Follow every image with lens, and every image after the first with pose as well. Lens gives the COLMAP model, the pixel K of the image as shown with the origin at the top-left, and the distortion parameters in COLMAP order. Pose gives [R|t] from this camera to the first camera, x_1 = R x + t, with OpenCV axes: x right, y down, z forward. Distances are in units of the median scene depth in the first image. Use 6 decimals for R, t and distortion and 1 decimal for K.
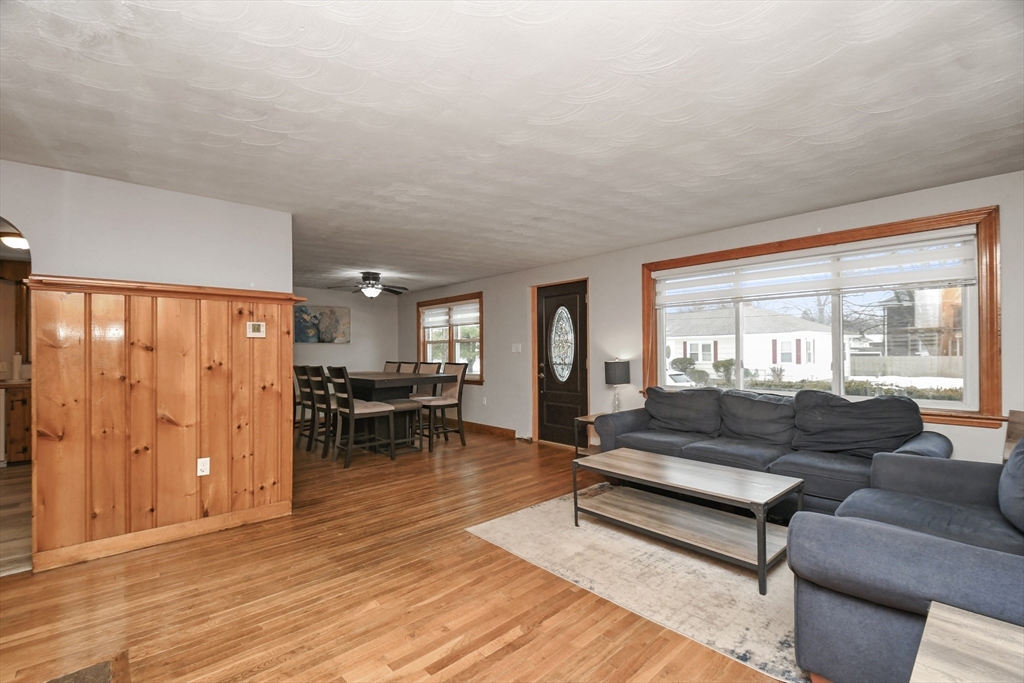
lens RADIAL K [[448.1, 0, 508.0], [0, 448.1, 352.0], [0, 0, 1]] dist [0.018962, -0.015261]
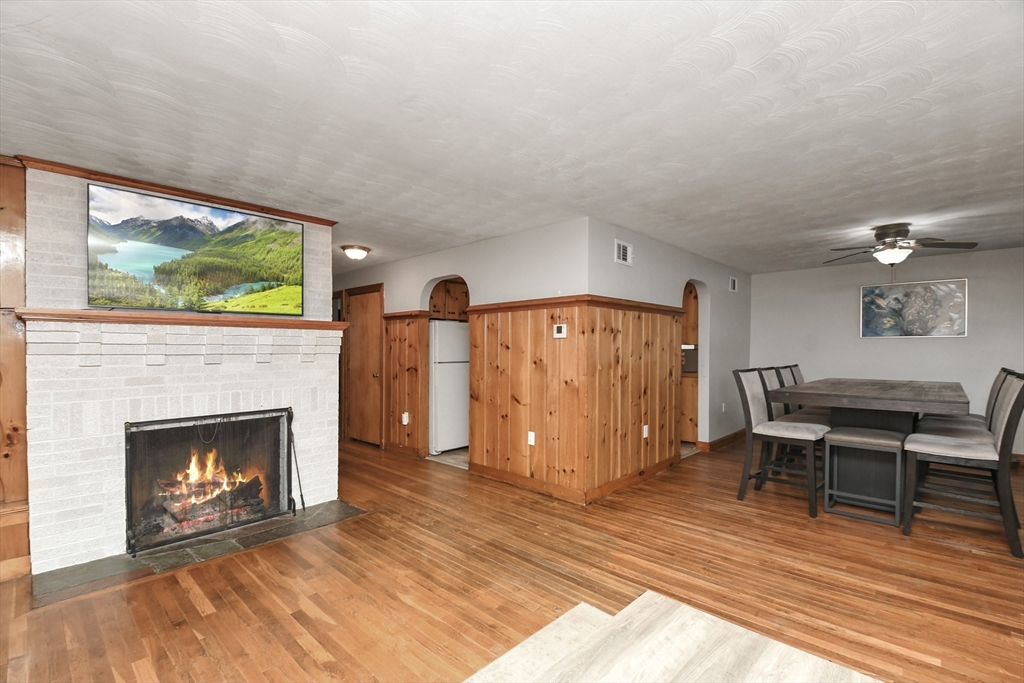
lens RADIAL K [[451.5, 0, 503.1], [0, 451.5, 356.8], [0, 0, 1]] dist [0.015430, -0.000813]
pose [[0.069306, 0.027517, -0.997216, 0.316999], [-0.003367, 0.999620, 0.027350, -0.008459], [0.997590, 0.001462, 0.069372, 0.429961]]
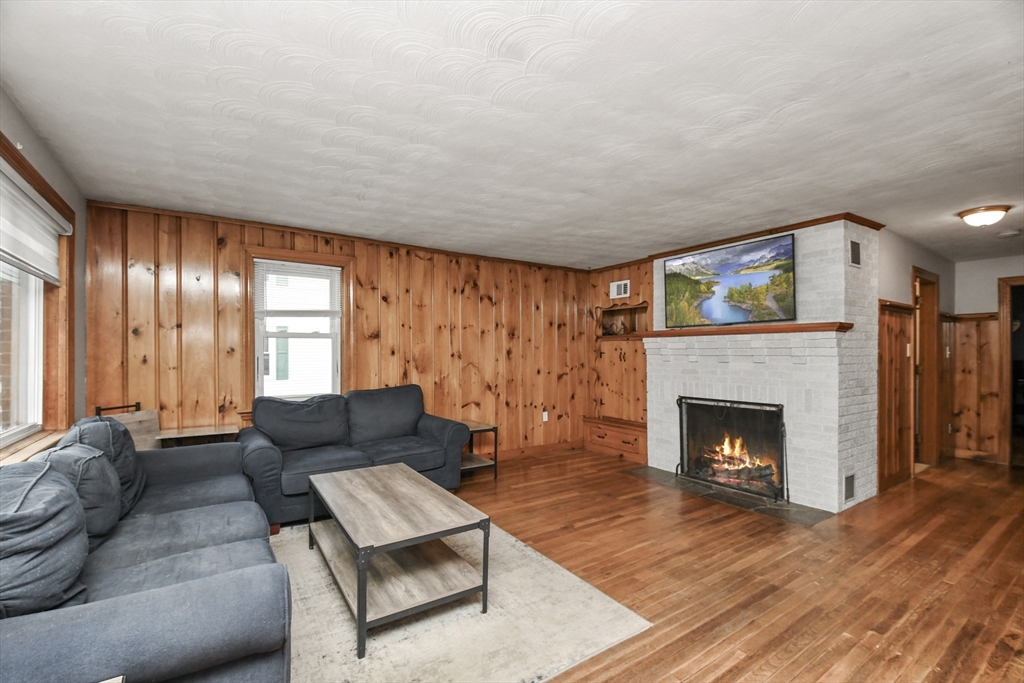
lens RADIAL K [[448.1, 0, 508.0], [0, 448.1, 352.0], [0, 0, 1]] dist [0.018962, -0.015261]
pose [[-0.989629, 0.011201, 0.143210, 0.008082], [0.011061, 0.999937, -0.001775, -0.003754], [-0.143221, -0.000172, -0.989691, 0.880231]]
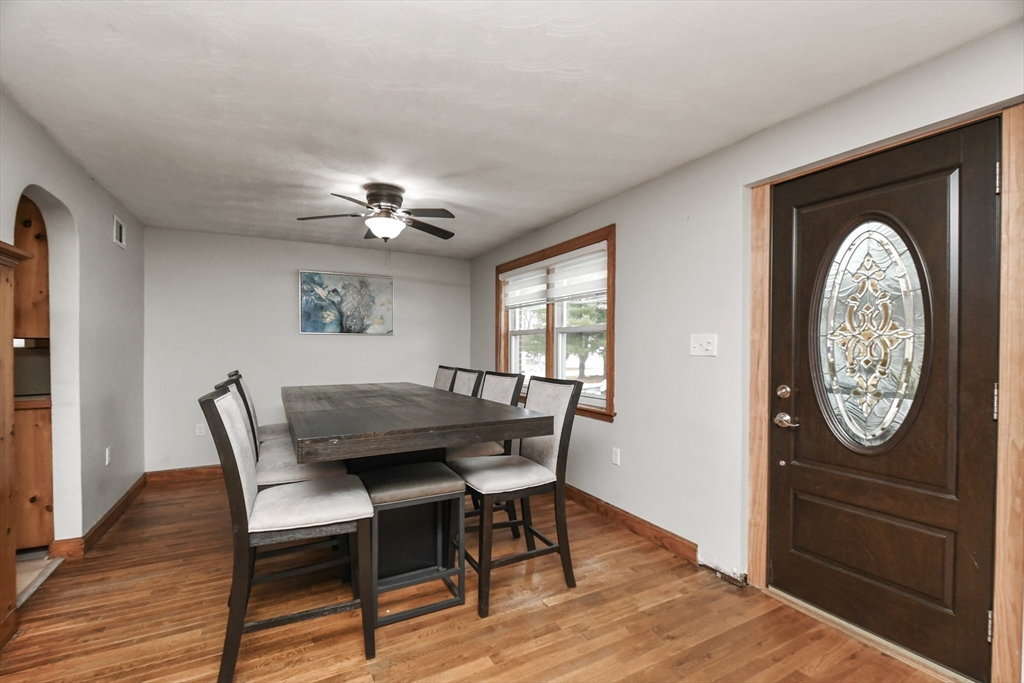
lens RADIAL K [[448.1, 0, 508.0], [0, 448.1, 352.0], [0, 0, 1]] dist [0.018962, -0.015261]
pose [[0.969419, 0.013528, -0.245037, -0.055460], [-0.011305, 0.999881, 0.010476, -0.004498], [0.245150, -0.007386, 0.969457, 0.584347]]
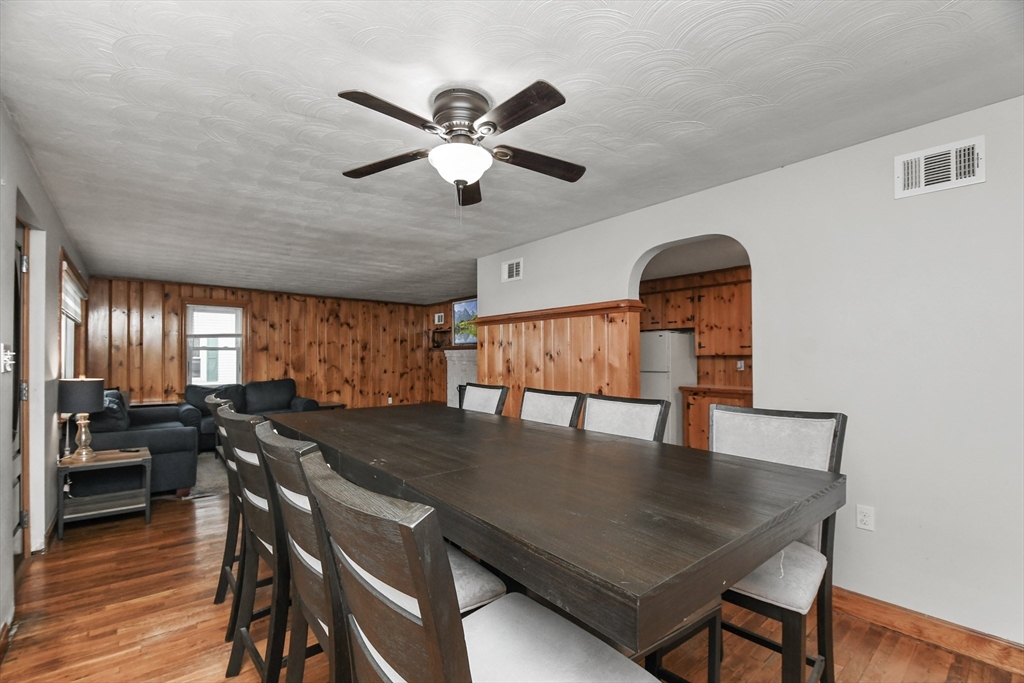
lens RADIAL K [[450.6, 0, 513.4], [0, 450.6, 358.8], [0, 0, 1]] dist [0.017477, -0.020555]
pose [[-0.999448, 0.008016, 0.032253, -0.367700], [0.008142, 0.999960, 0.003773, -0.006387], [-0.032221, 0.004033, -0.999473, 1.364010]]
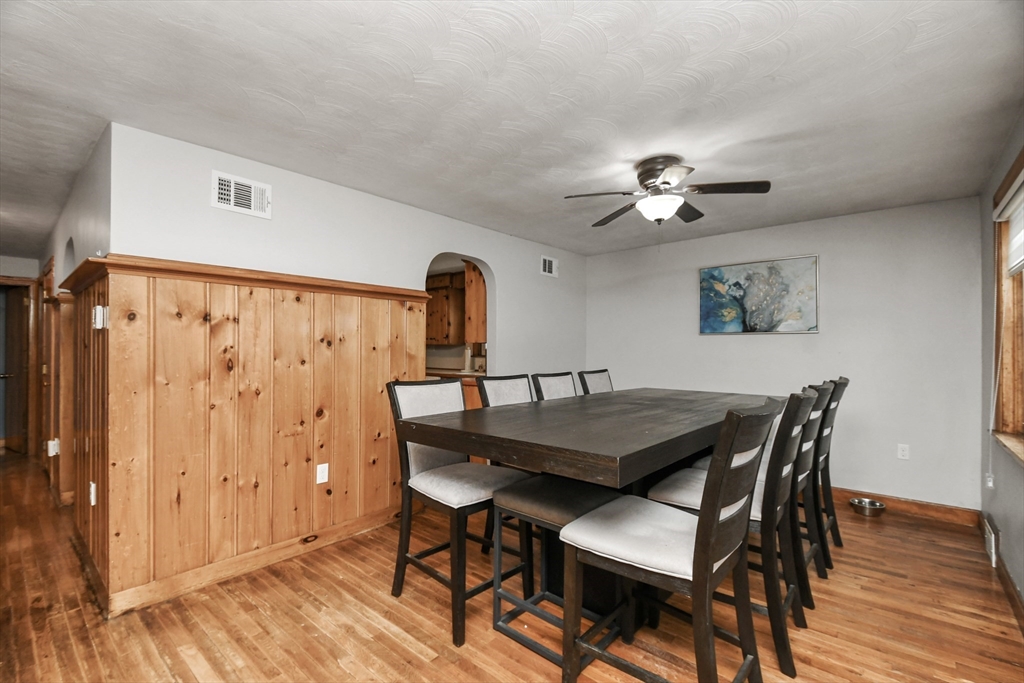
lens RADIAL K [[451.5, 0, 497.6], [0, 451.5, 350.3], [0, 0, 1]] dist [0.002578, -0.000043]
pose [[0.105392, 0.011202, -0.994368, 0.102517], [-0.004791, 0.999931, 0.010757, -0.005449], [0.994419, 0.003631, 0.105438, 0.846555]]
